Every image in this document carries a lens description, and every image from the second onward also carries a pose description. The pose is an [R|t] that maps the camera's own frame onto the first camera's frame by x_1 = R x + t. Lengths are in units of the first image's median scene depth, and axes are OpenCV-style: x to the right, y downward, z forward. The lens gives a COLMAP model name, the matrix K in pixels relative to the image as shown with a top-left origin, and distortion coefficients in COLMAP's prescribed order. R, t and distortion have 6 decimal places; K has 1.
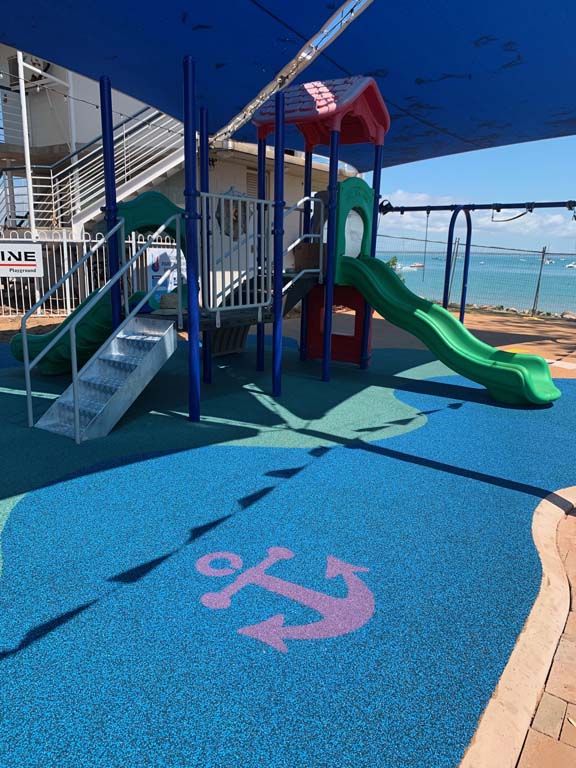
lens RADIAL K [[594.6, 0, 288.0], [0, 594.6, 384.0], [0, 0, 1]] dist [0.044988, -0.001822]
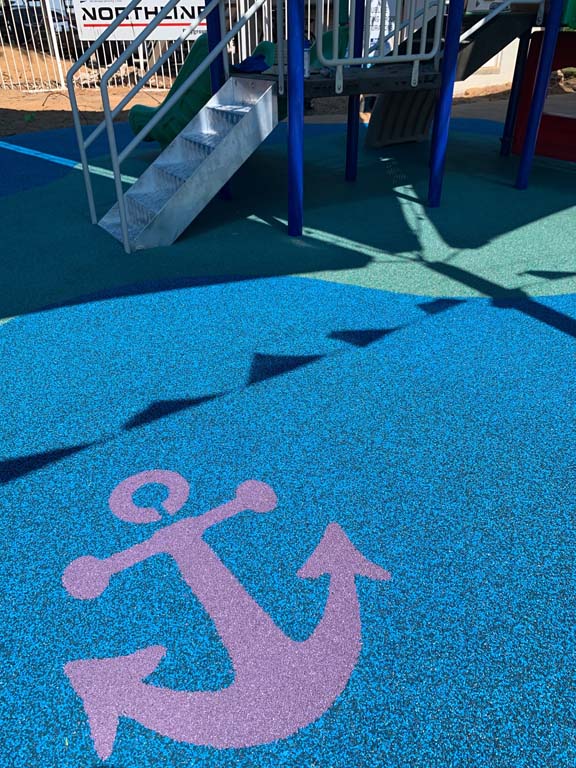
lens RADIAL K [[592.1, 0, 290.0], [0, 592.1, 380.9], [0, 0, 1]] dist [0.004226, -0.004411]
pose [[0.926669, 0.173503, -0.333438, 0.110972], [-0.058083, 0.942534, 0.329022, -0.007194], [0.371363, -0.285527, 0.883495, 0.317342]]
